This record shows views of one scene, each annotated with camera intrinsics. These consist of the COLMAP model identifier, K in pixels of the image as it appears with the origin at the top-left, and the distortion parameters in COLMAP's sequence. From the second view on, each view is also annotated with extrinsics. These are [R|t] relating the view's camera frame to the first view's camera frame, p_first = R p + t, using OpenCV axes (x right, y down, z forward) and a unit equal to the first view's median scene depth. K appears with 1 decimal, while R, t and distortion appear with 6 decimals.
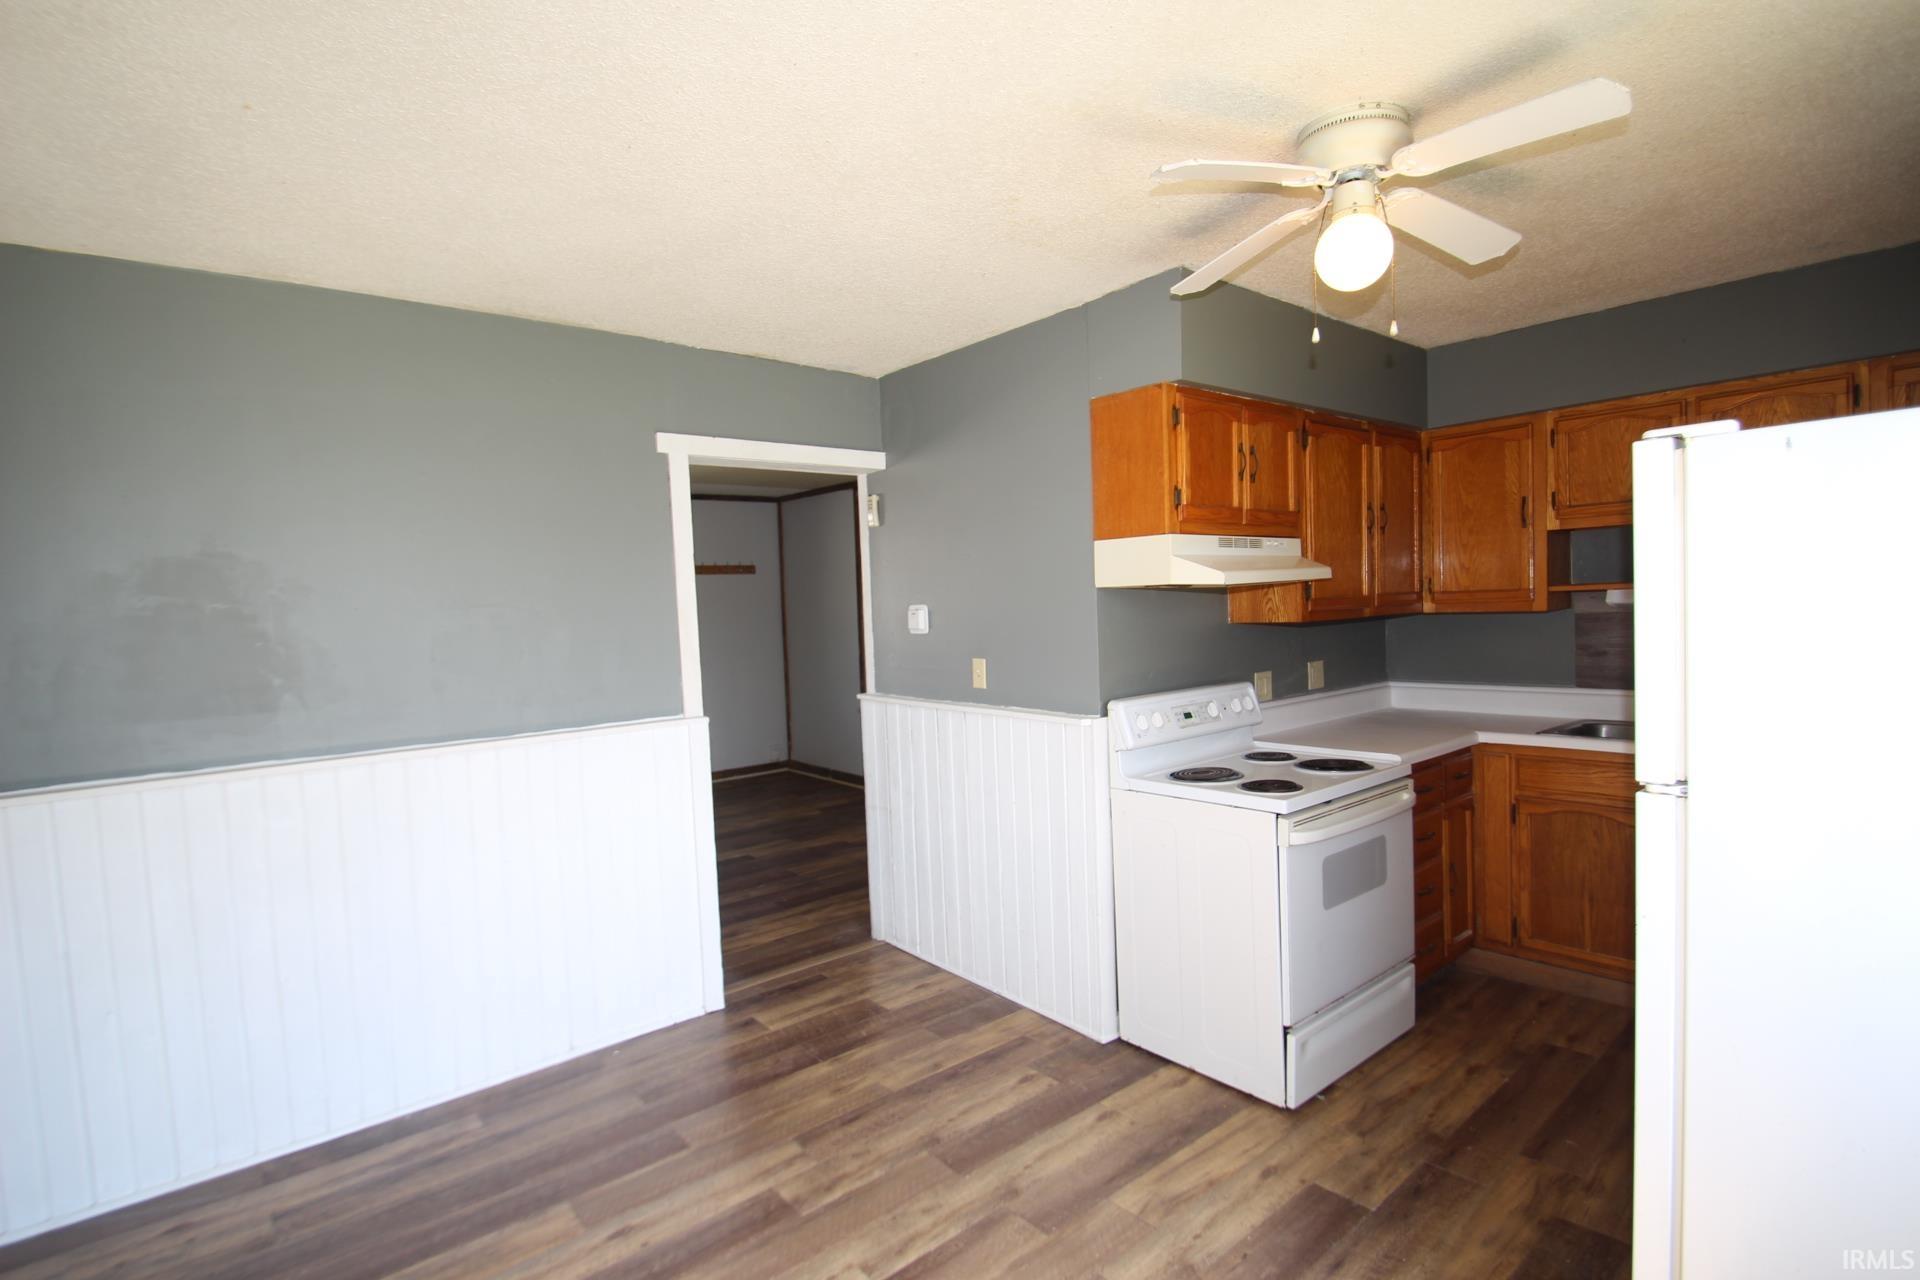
lens RADIAL K [[889.1, 0, 965.7], [0, 889.1, 648.8], [0, 0, 1]] dist [0.002189, -0.005164]
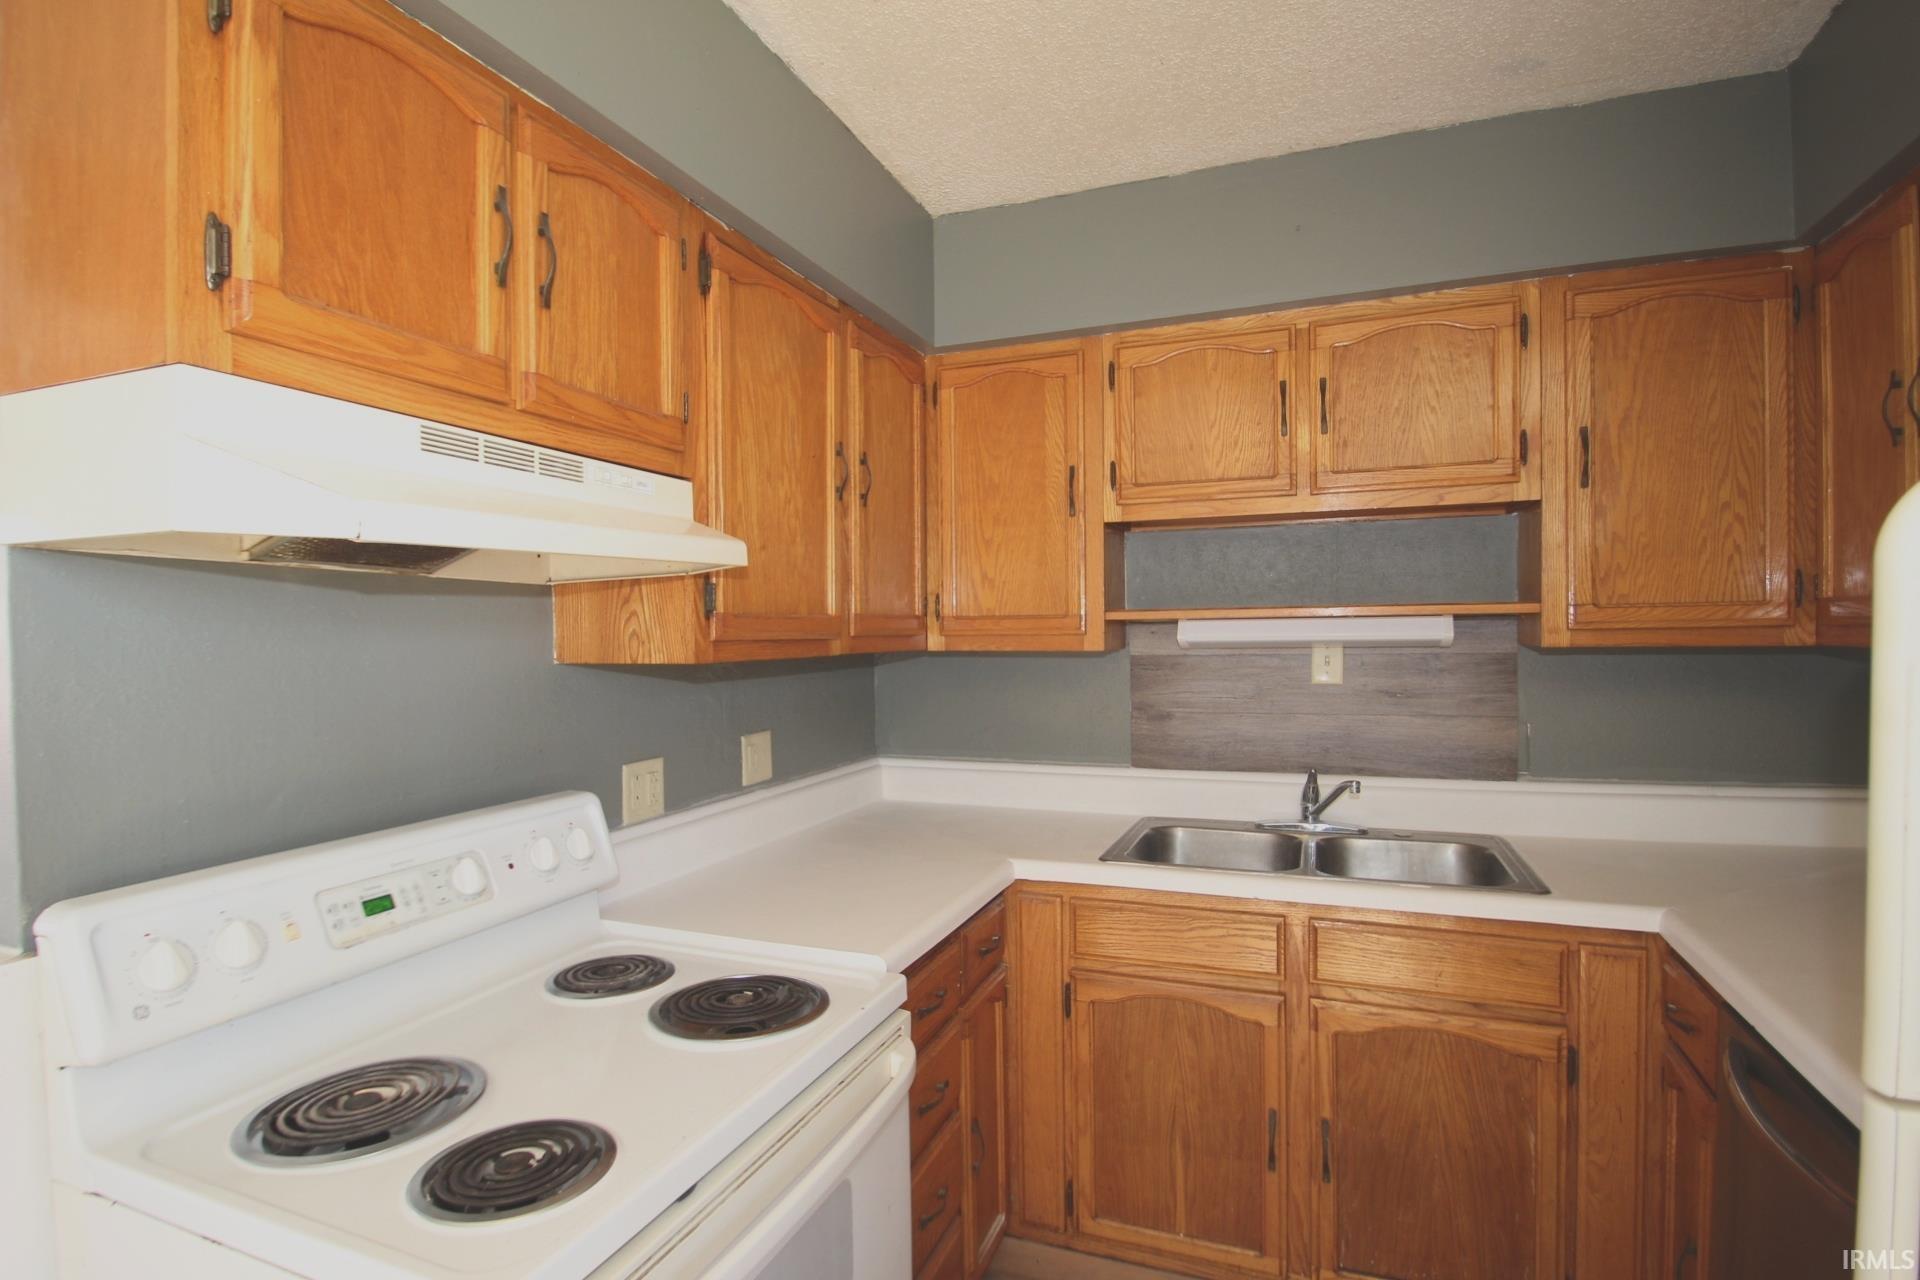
lens RADIAL K [[952.2, 0, 936.2], [0, 952.2, 646.9], [0, 0, 1]] dist [-0.006676, -0.008043]
pose [[0.883897, 0.021716, 0.467178, 0.246887], [-0.000237, 0.998942, -0.045985, -0.015079], [-0.467682, 0.040536, 0.882967, 0.483860]]
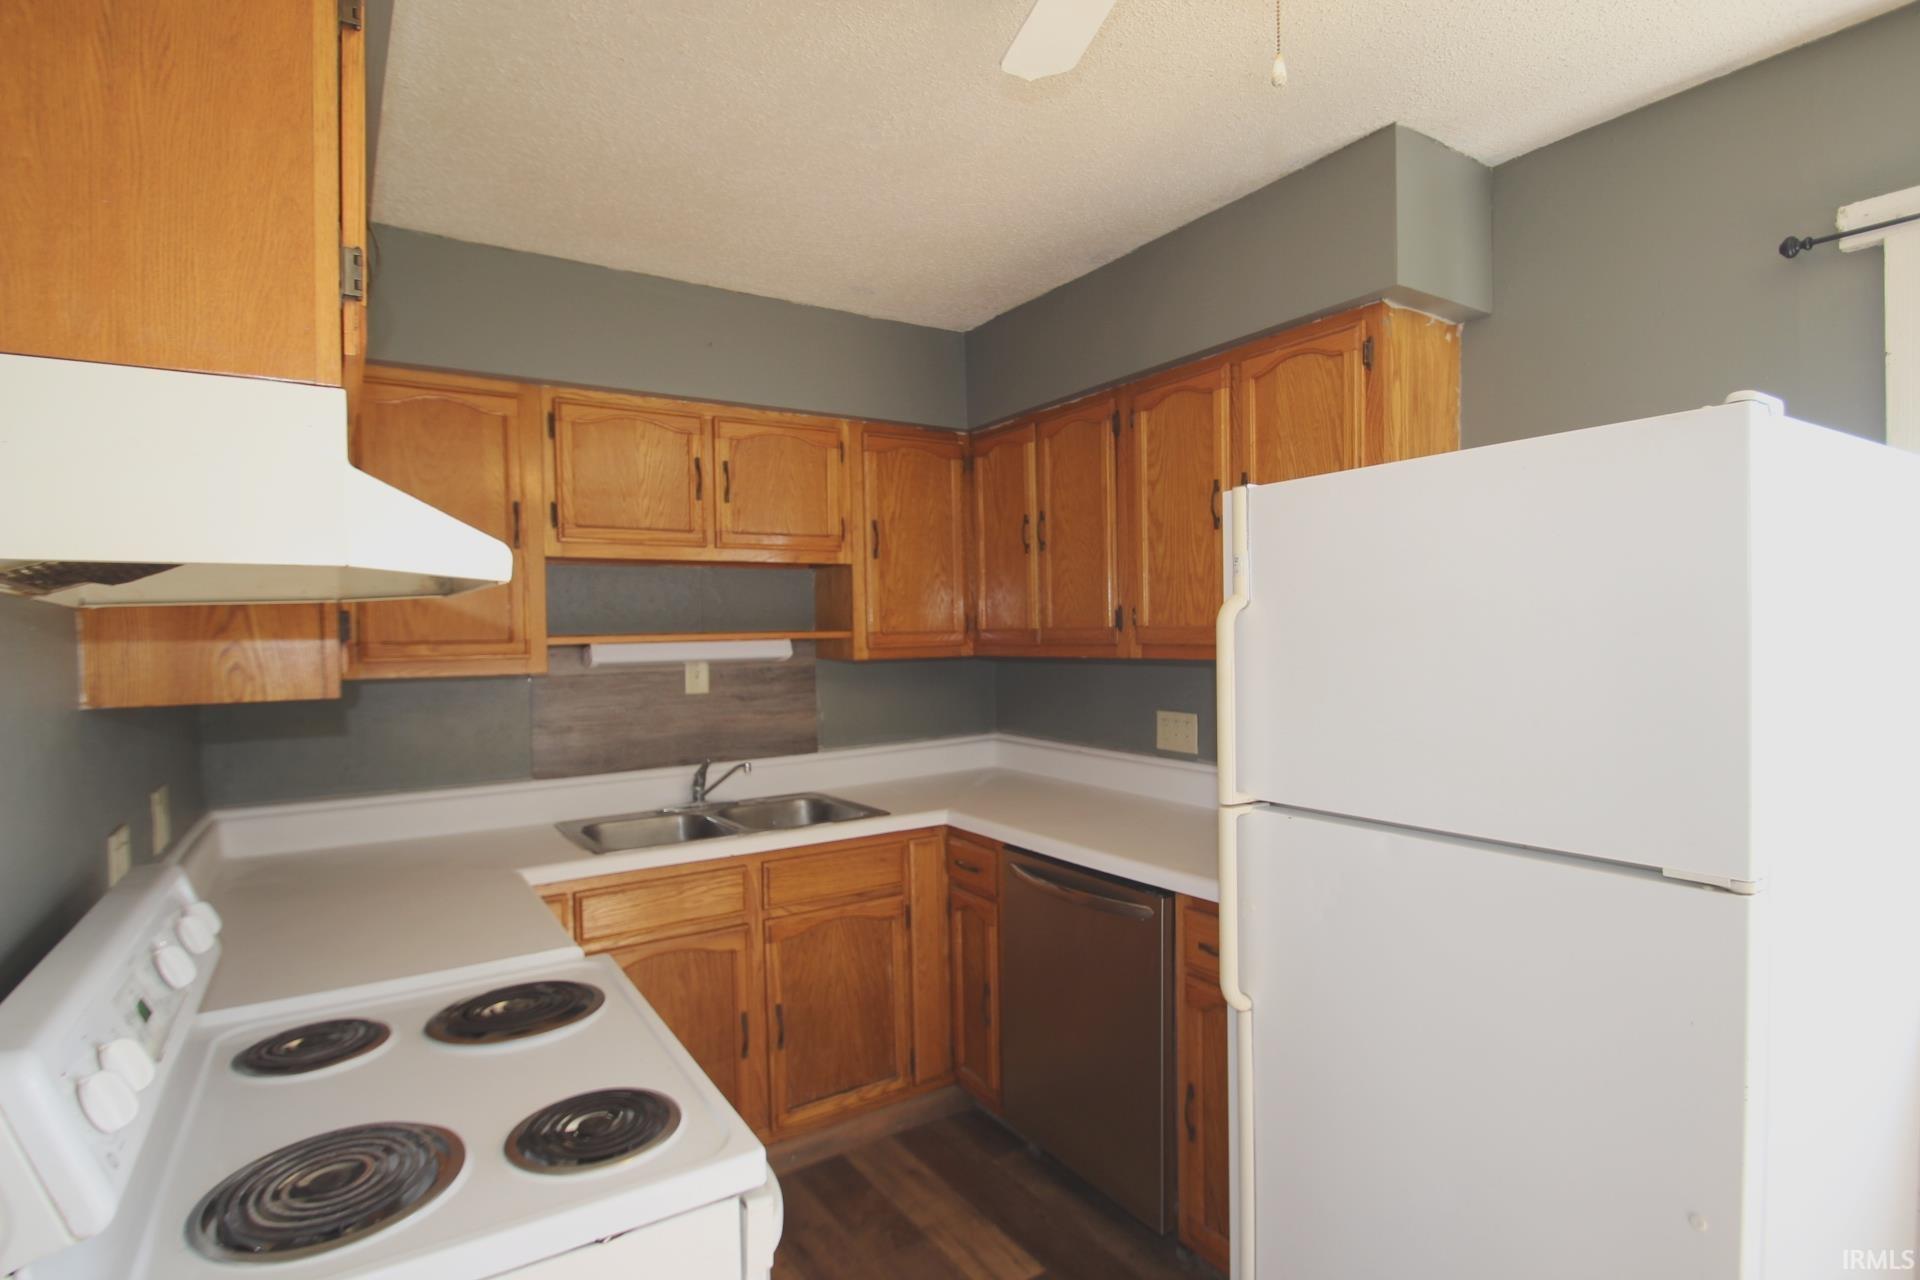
lens RADIAL K [[952.2, 0, 946.0], [0, 952.2, 655.3], [0, 0, 1]] dist [-0.006676, -0.008043]
pose [[0.134098, 0.015112, 0.990853, -0.033599], [0.064133, 0.997655, -0.023896, -0.019727], [-0.988891, 0.066751, 0.132814, 0.622230]]
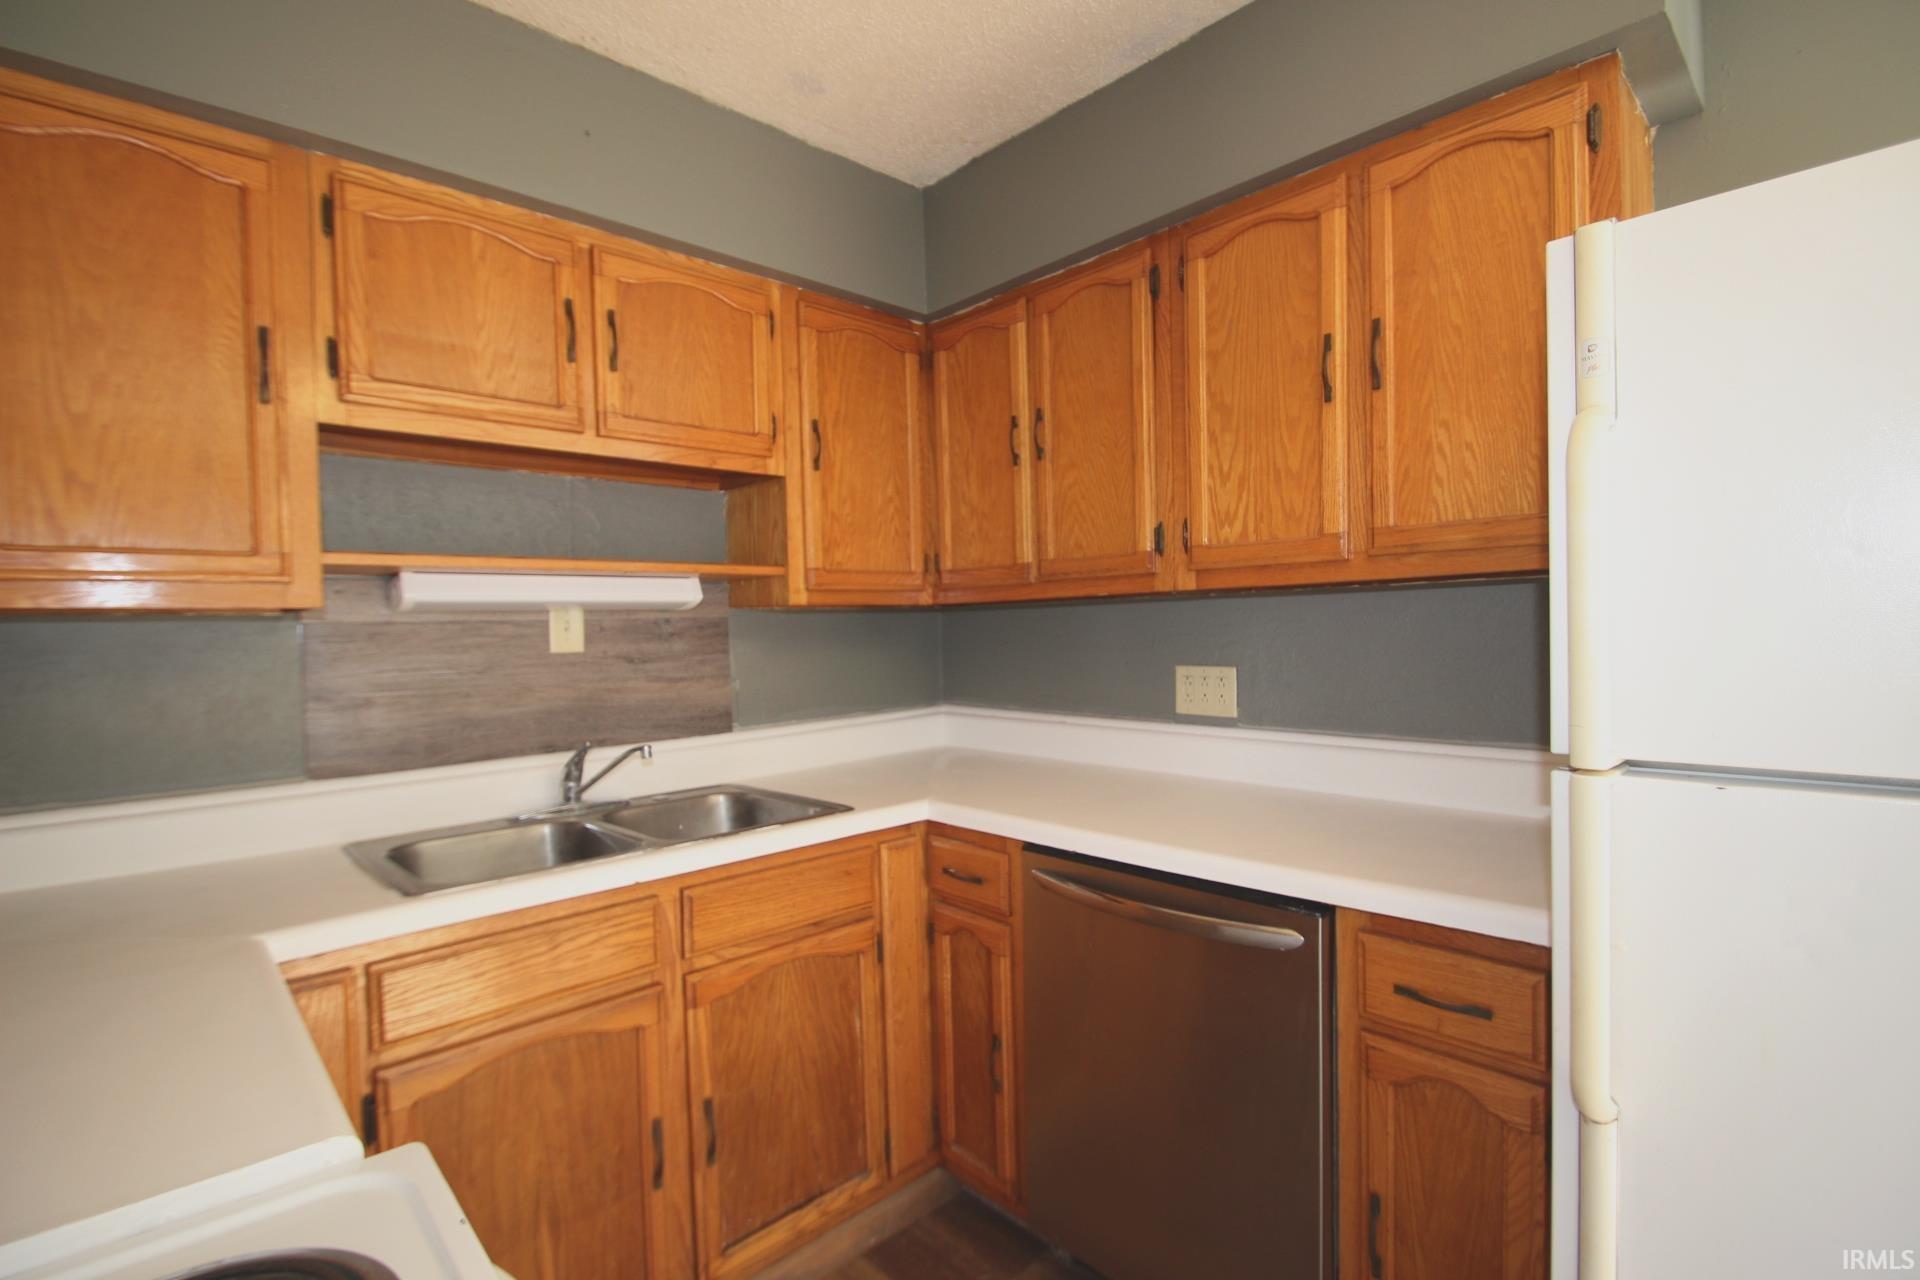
lens RADIAL K [[889.1, 0, 950.4], [0, 889.1, 649.6], [0, 0, 1]] dist [0.002189, -0.005164]
pose [[-0.045133, 0.018593, 0.998808, 0.217069], [0.078239, 0.996821, -0.015021, 0.008058], [-0.995912, 0.077468, -0.046444, 0.747673]]
